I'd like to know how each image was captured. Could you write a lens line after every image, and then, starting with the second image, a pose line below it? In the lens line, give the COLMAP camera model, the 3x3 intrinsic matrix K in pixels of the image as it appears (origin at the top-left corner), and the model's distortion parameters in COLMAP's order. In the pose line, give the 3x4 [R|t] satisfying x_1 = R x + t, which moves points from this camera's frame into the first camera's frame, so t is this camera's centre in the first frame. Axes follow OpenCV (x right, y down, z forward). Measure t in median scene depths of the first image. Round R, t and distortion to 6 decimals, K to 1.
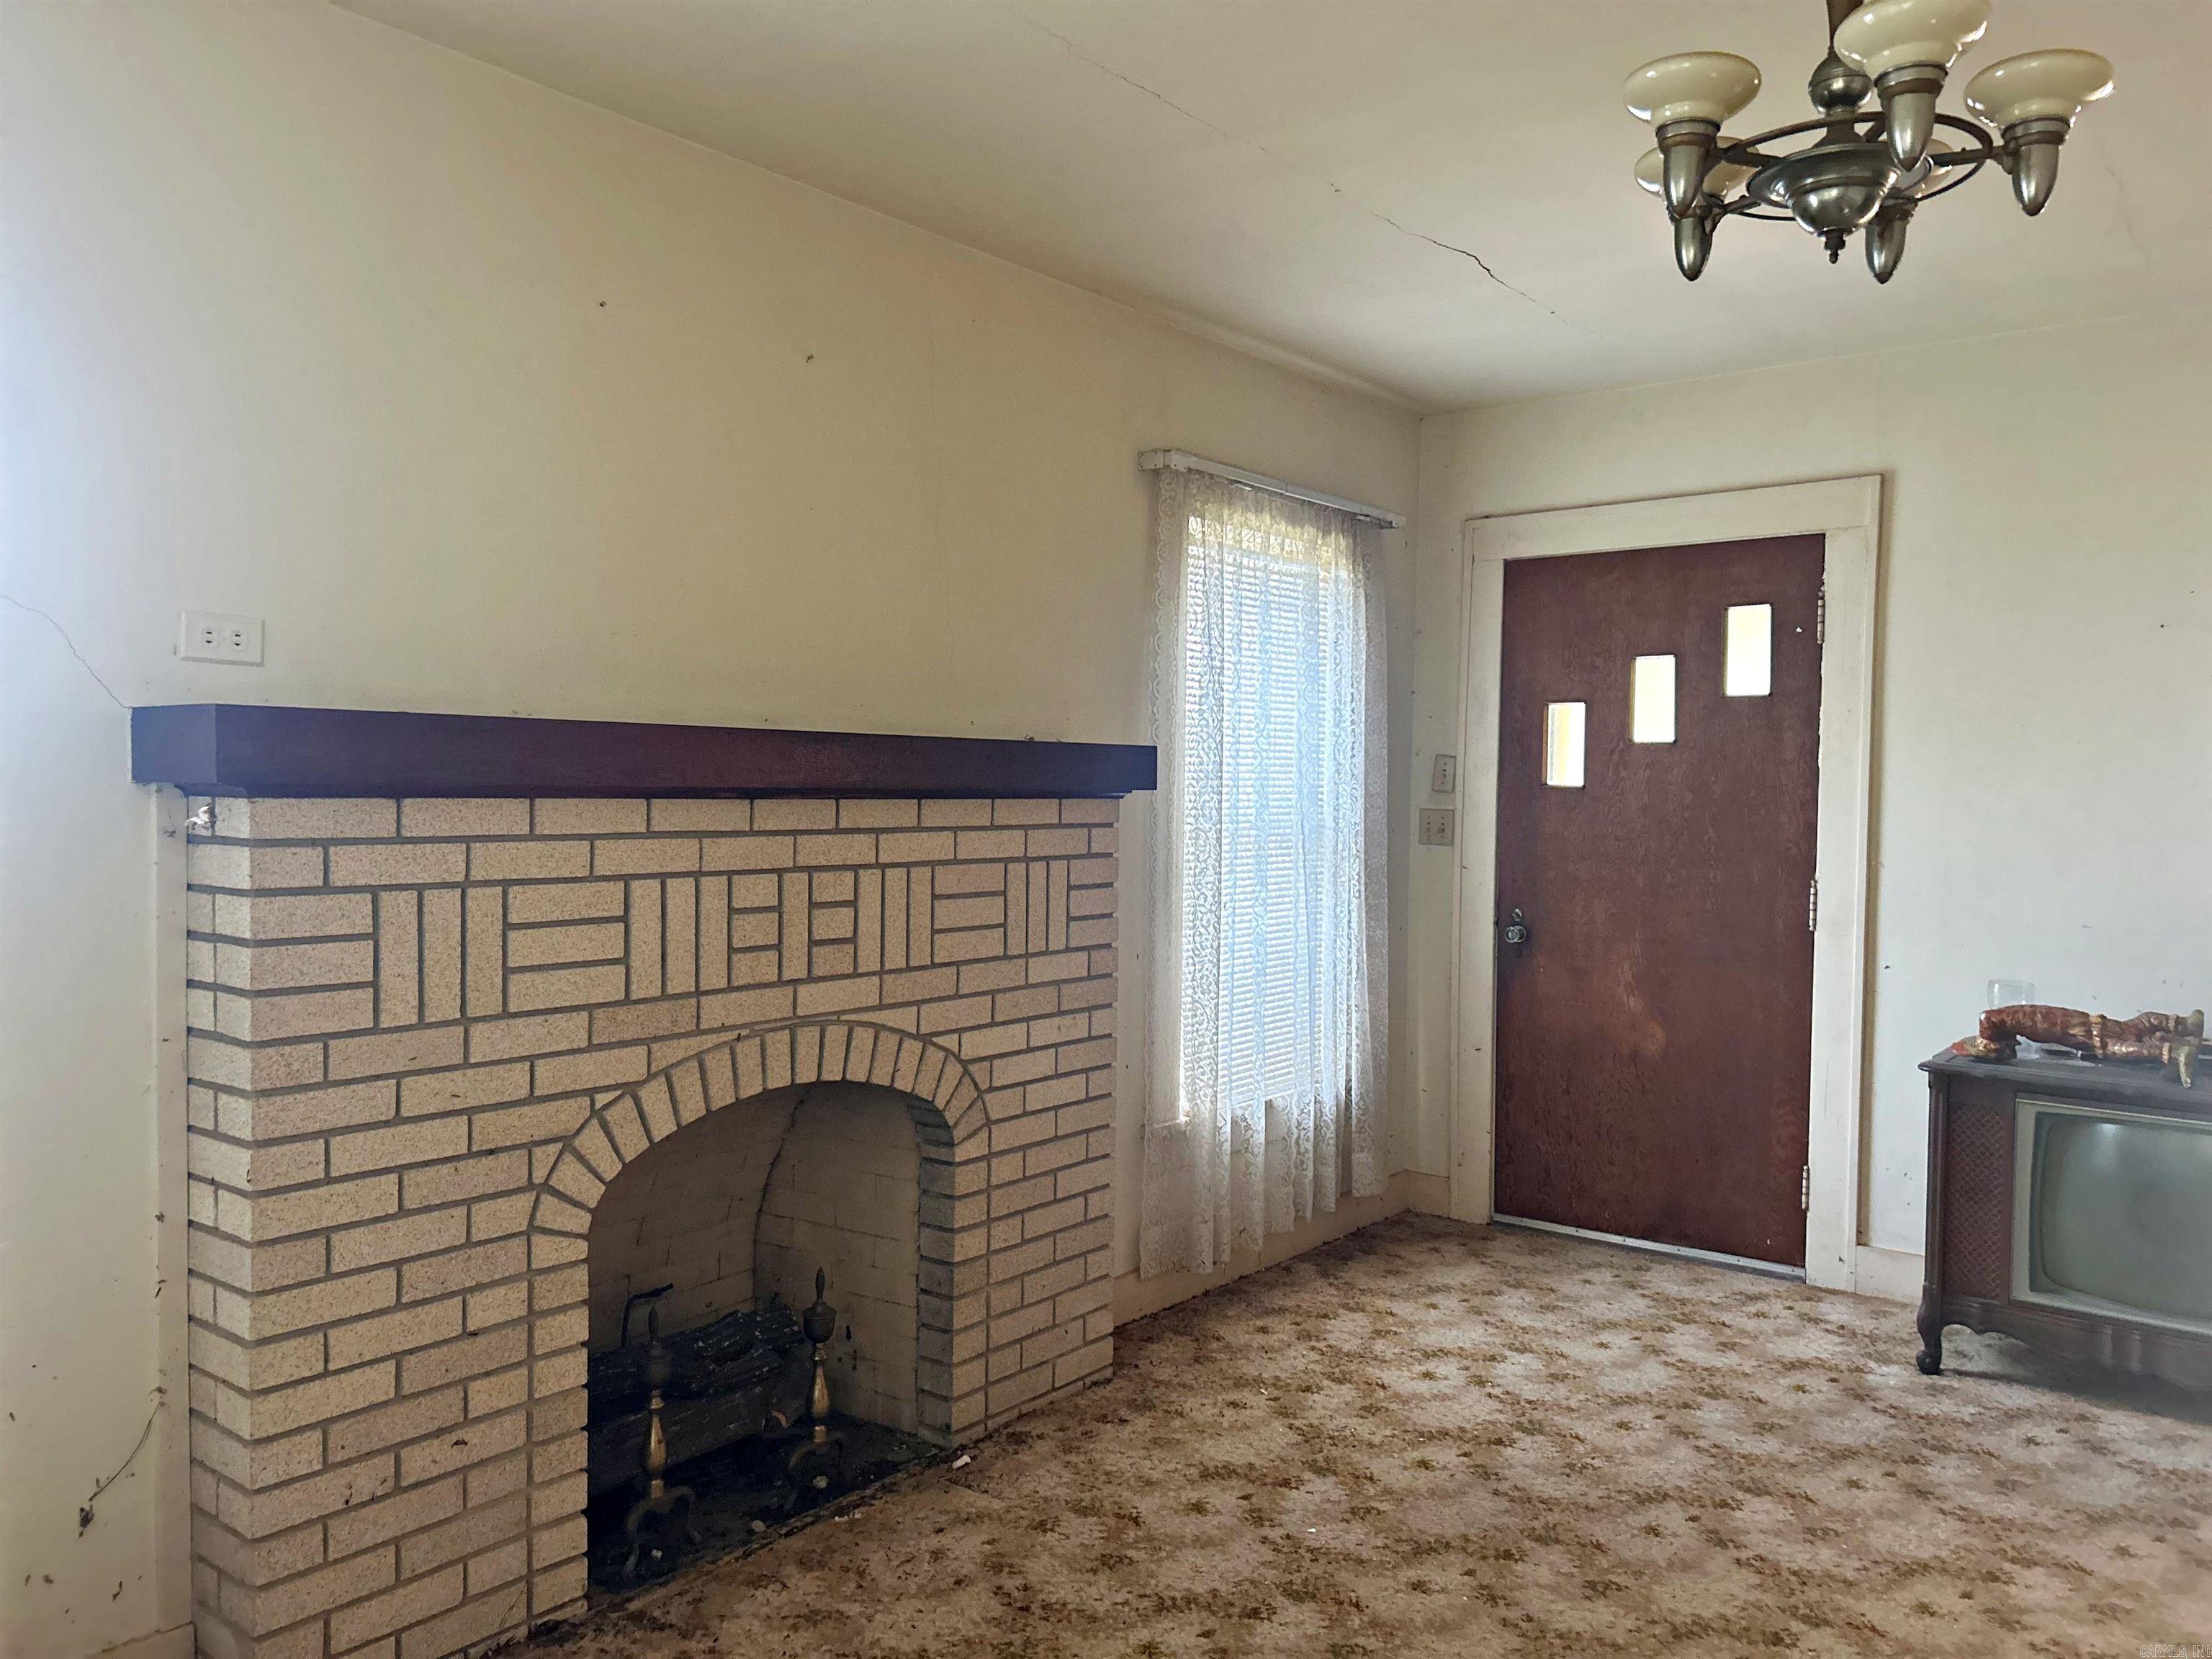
lens RADIAL K [[1627.2, 0, 1106.0], [0, 1627.2, 829.5], [0, 0, 1]] dist [0.101019, -0.264407]
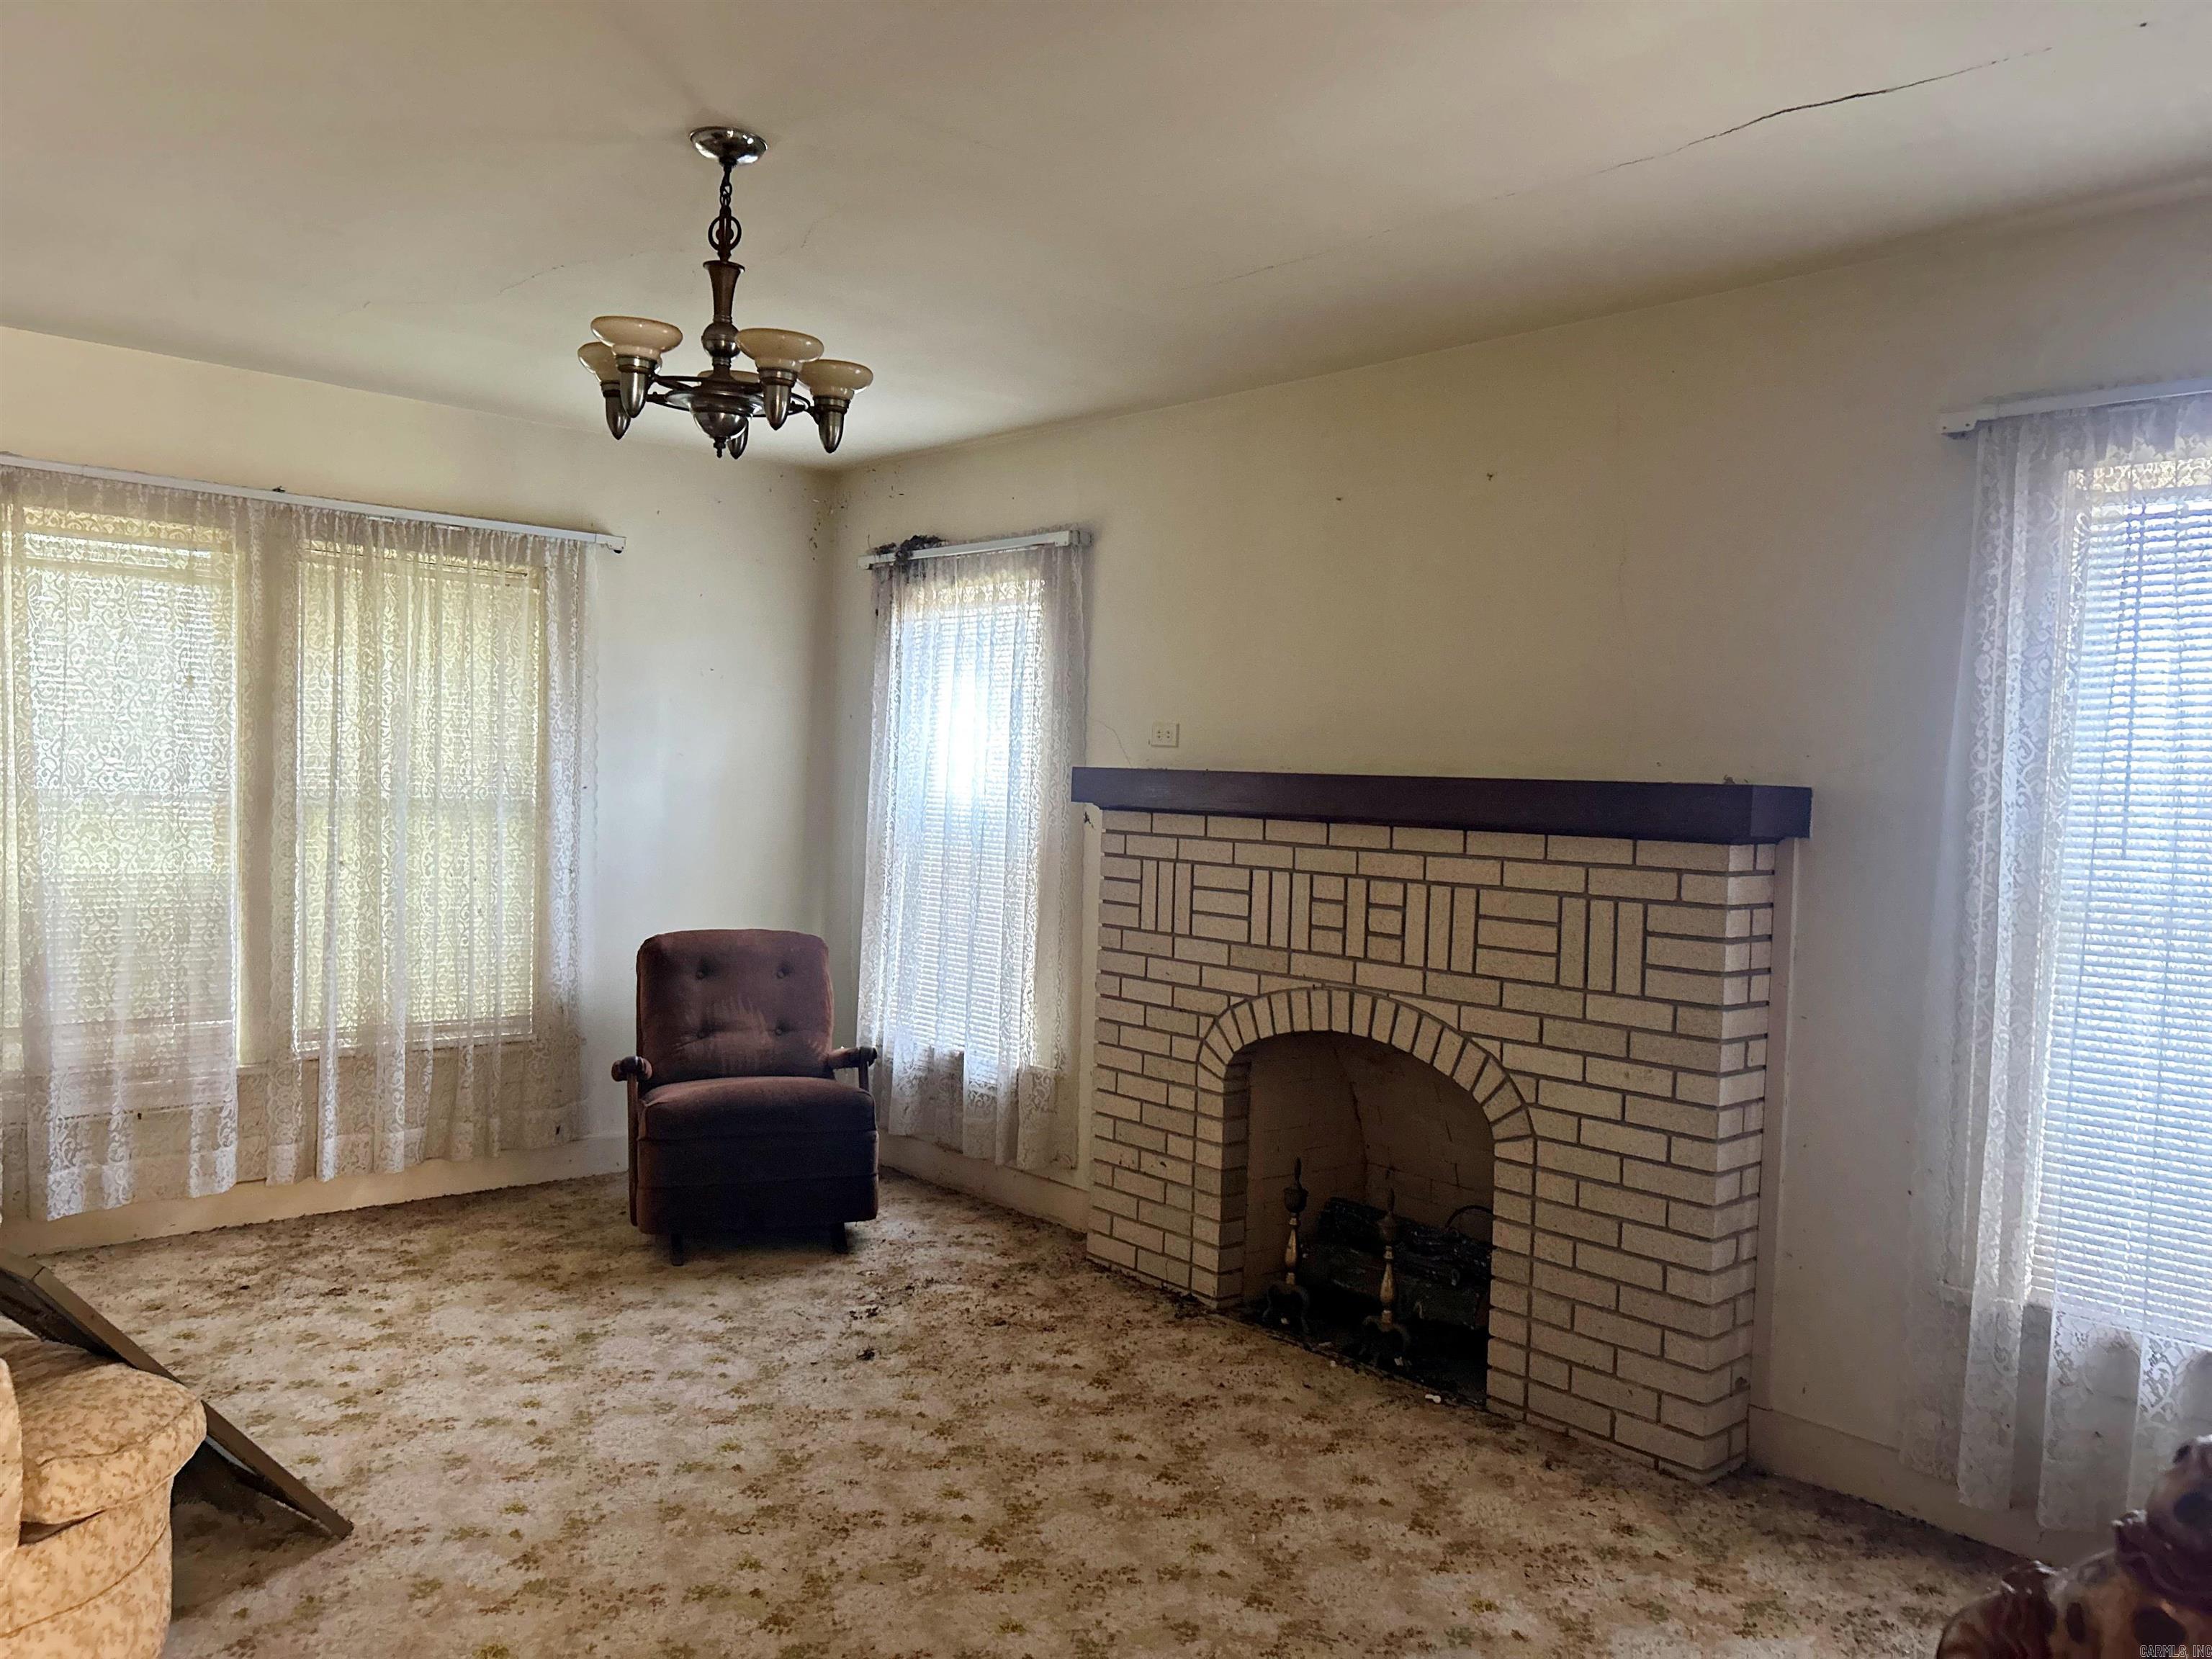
lens RADIAL K [[1627.2, 0, 1106.0], [0, 1627.2, 829.5], [0, 0, 1]] dist [0.101019, -0.264407]
pose [[-0.160798, 0.017638, -0.986830, 1.181483], [-0.061663, 0.997708, 0.027880, -0.039205], [0.985059, 0.065334, -0.159342, 1.005168]]
